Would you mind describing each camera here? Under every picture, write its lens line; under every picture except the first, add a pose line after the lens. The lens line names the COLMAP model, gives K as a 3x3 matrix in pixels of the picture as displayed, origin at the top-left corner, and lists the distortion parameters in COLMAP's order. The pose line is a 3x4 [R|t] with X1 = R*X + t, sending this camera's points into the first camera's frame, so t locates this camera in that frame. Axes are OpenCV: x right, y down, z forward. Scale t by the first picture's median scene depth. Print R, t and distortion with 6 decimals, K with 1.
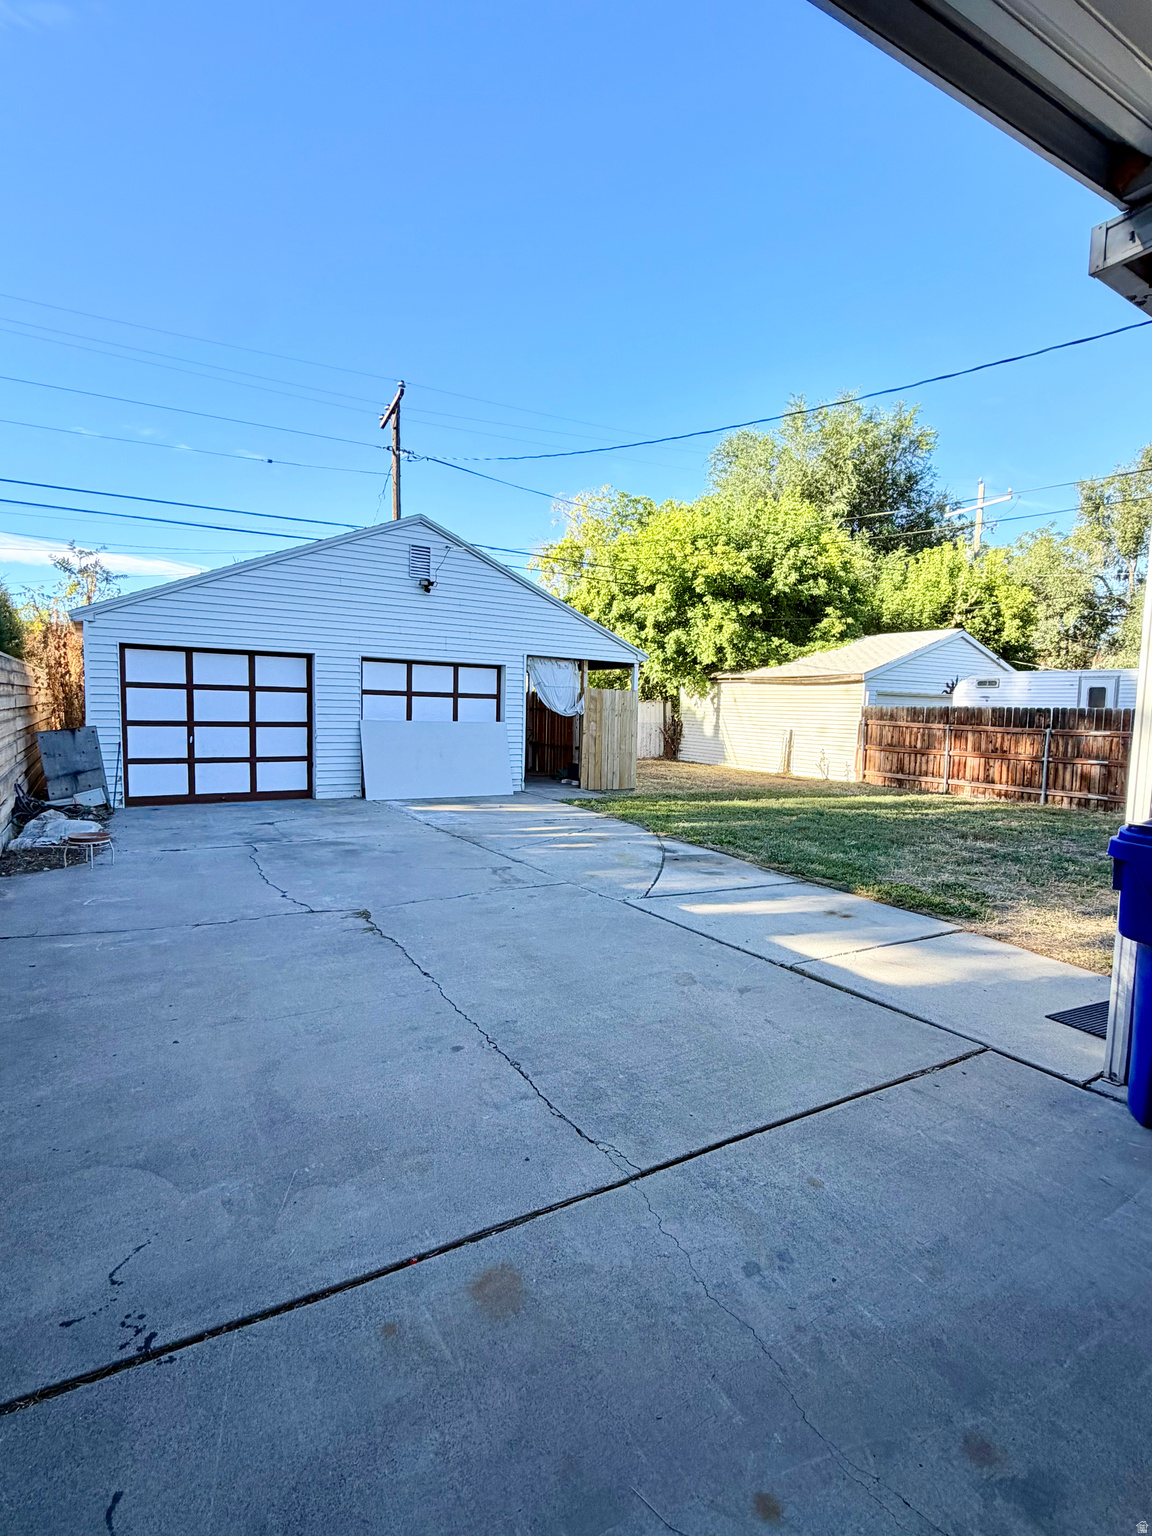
lens RADIAL K [[747.5, 0, 576.0], [0, 747.5, 768.0], [0, 0, 1]] dist [0.021174, -0.000167]
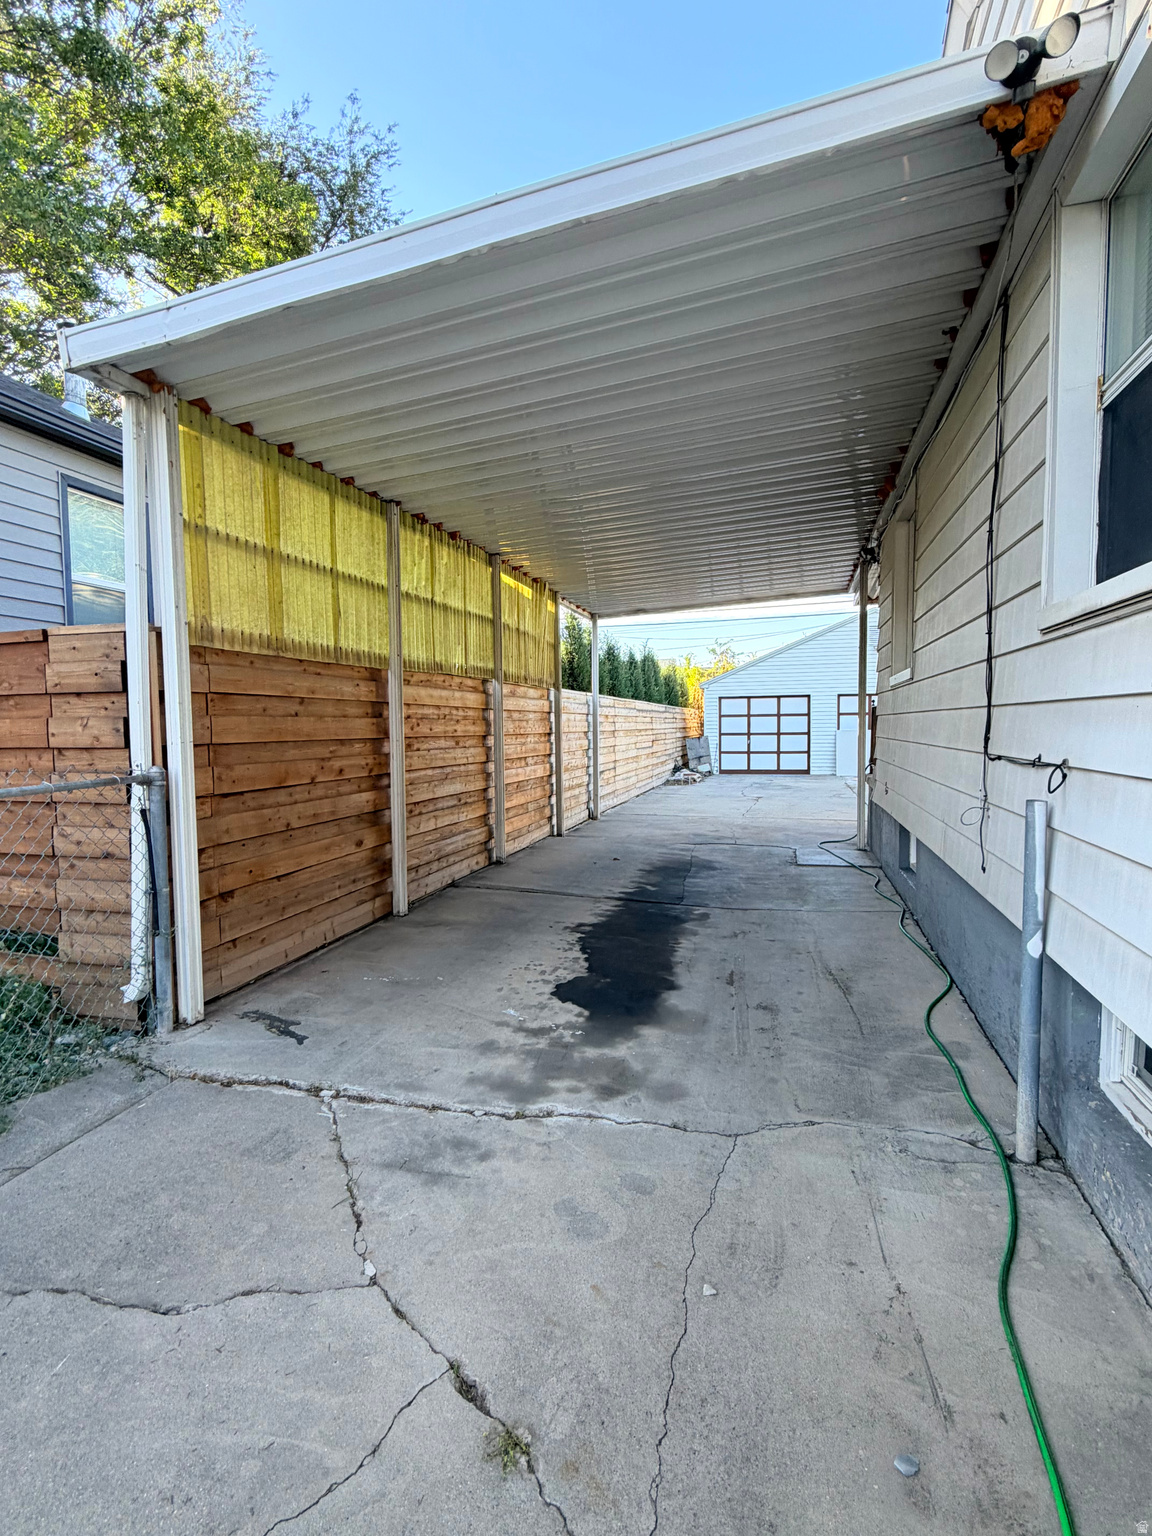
lens RADIAL K [[747.5, 0, 576.0], [0, 747.5, 768.0], [0, 0, 1]] dist [0.021174, -0.000167]
pose [[0.675253, 0.010934, -0.737505, 0.626397], [-0.031545, 0.999403, -0.014066, 0.071909], [0.736911, 0.032763, 0.675195, -0.659695]]
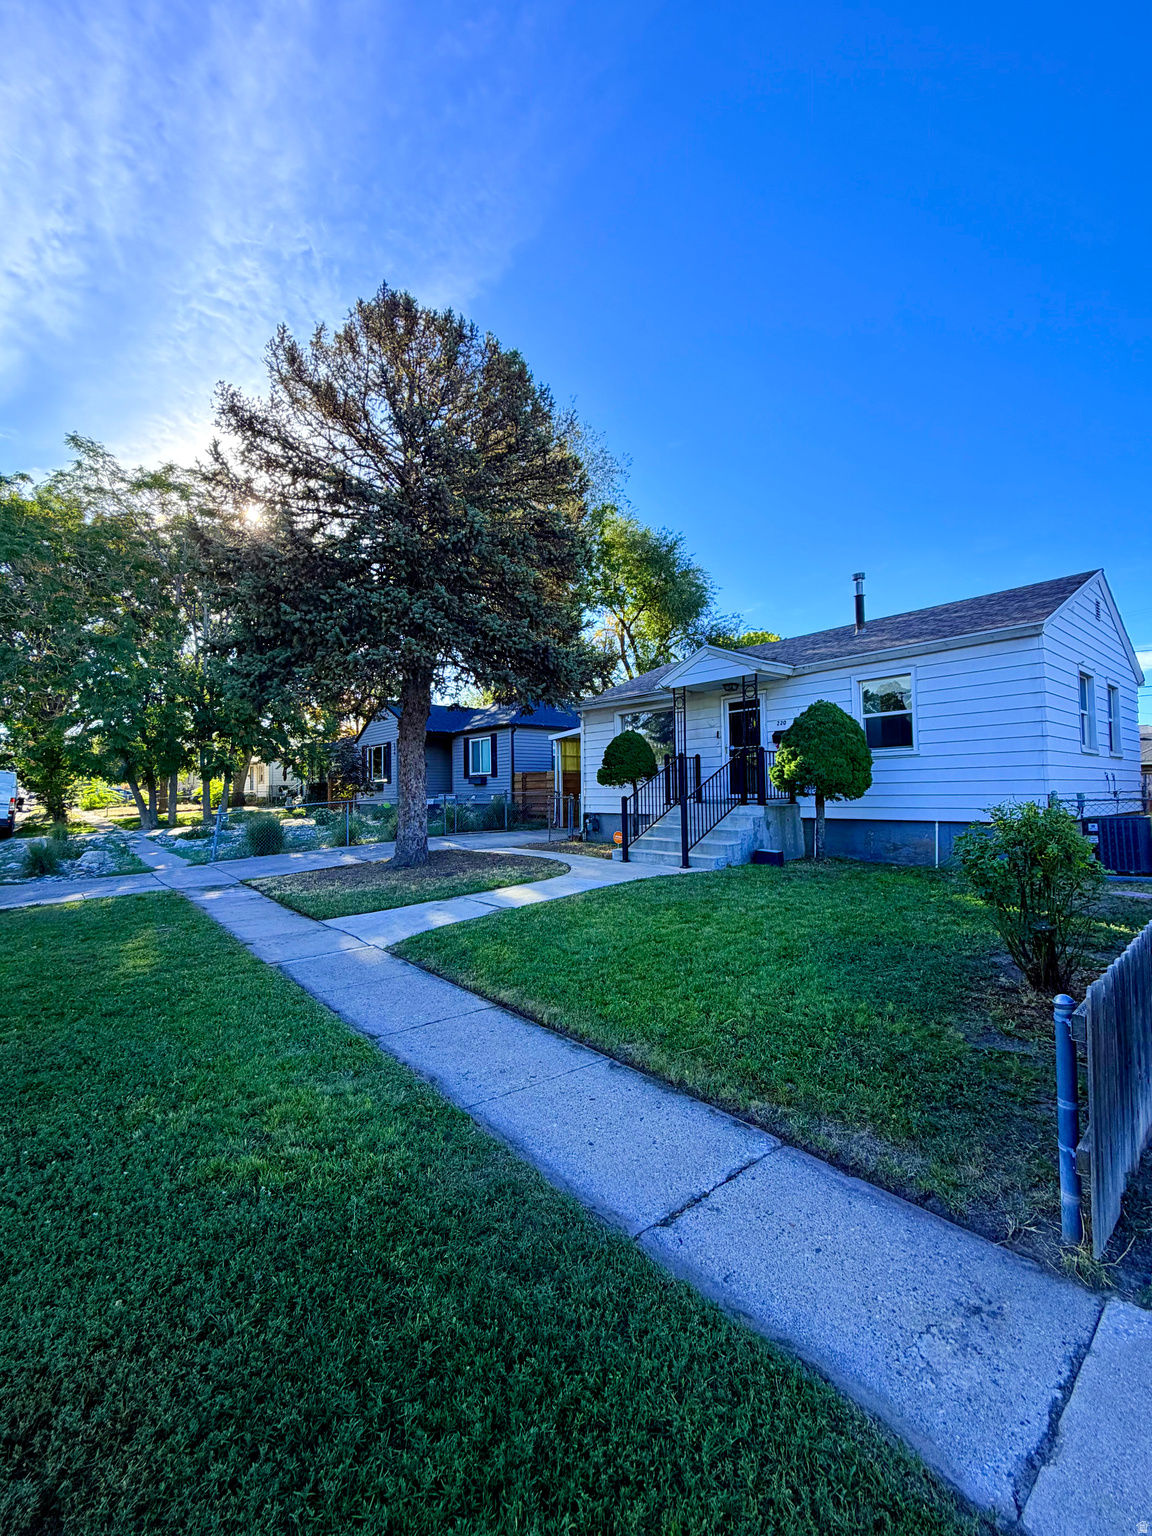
lens RADIAL K [[602.2, 0, 576.0], [0, 602.2, 768.0], [0, 0, 1]] dist [0.002318, -0.006614]
pose [[0.139211, -0.061145, -0.988373, 2.172024], [-0.049144, 0.996435, -0.068565, 0.129991], [0.989042, 0.058118, 0.135710, -0.780251]]
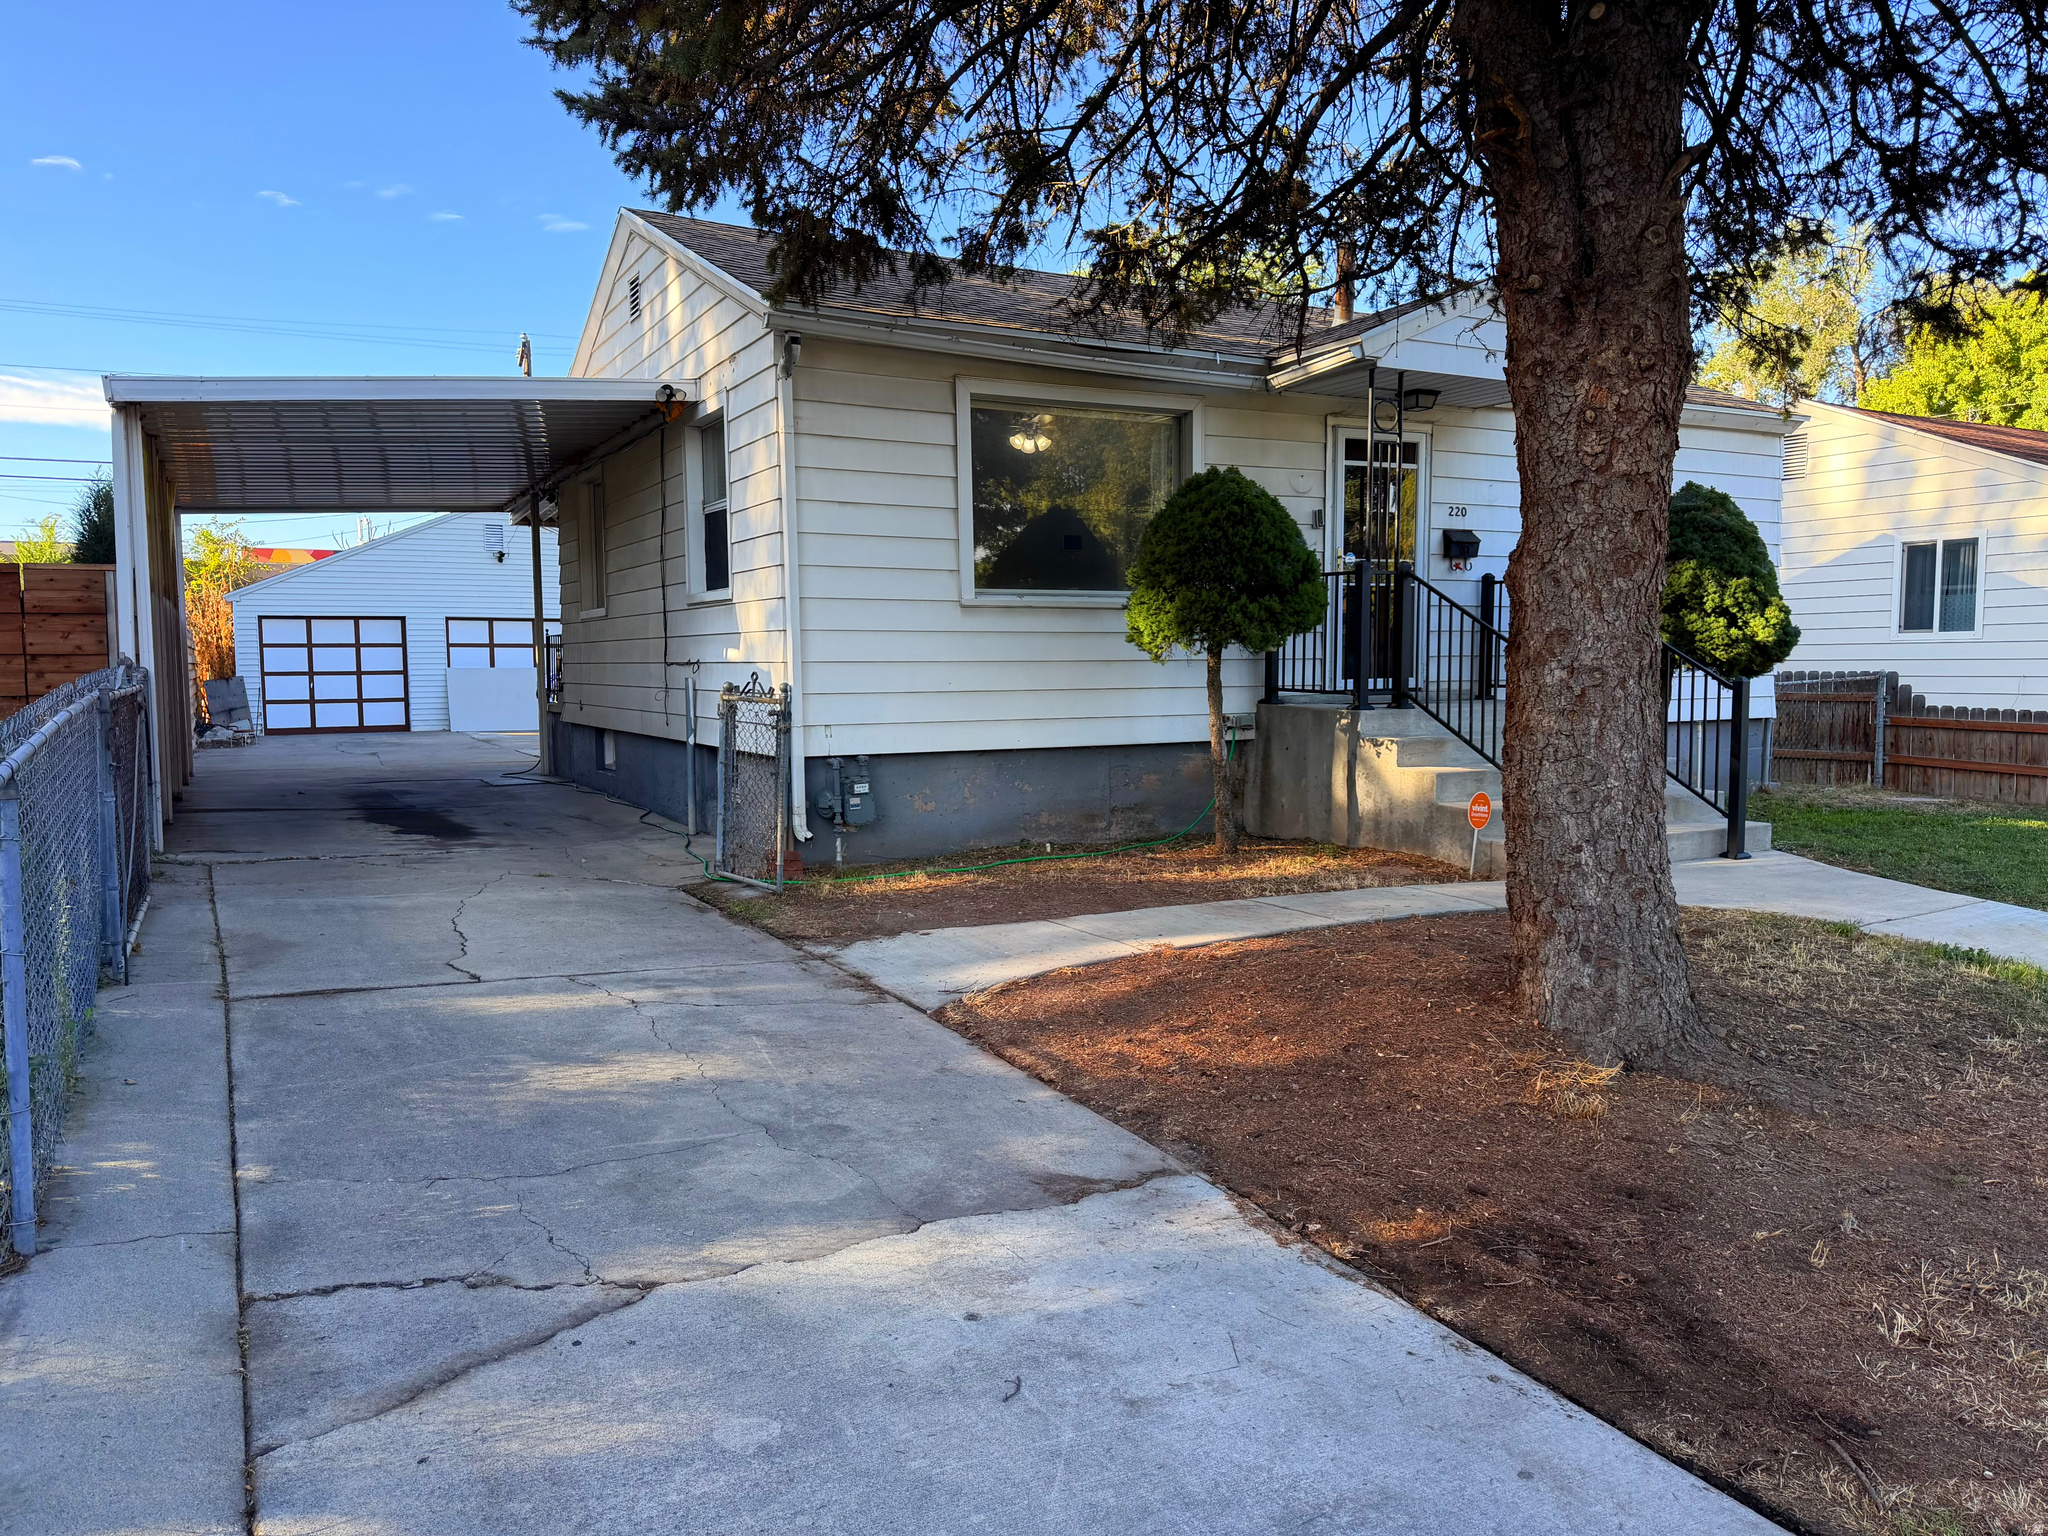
lens RADIAL K [[1431.3, 0, 1024.0], [0, 1431.3, 768.0], [0, 0, 1]] dist [0.052121, -0.063012]
pose [[0.998075, -0.027068, -0.055807, 0.848833], [0.026713, 0.999618, -0.007102, 0.153905], [0.055978, 0.005598, 0.998416, -1.419380]]
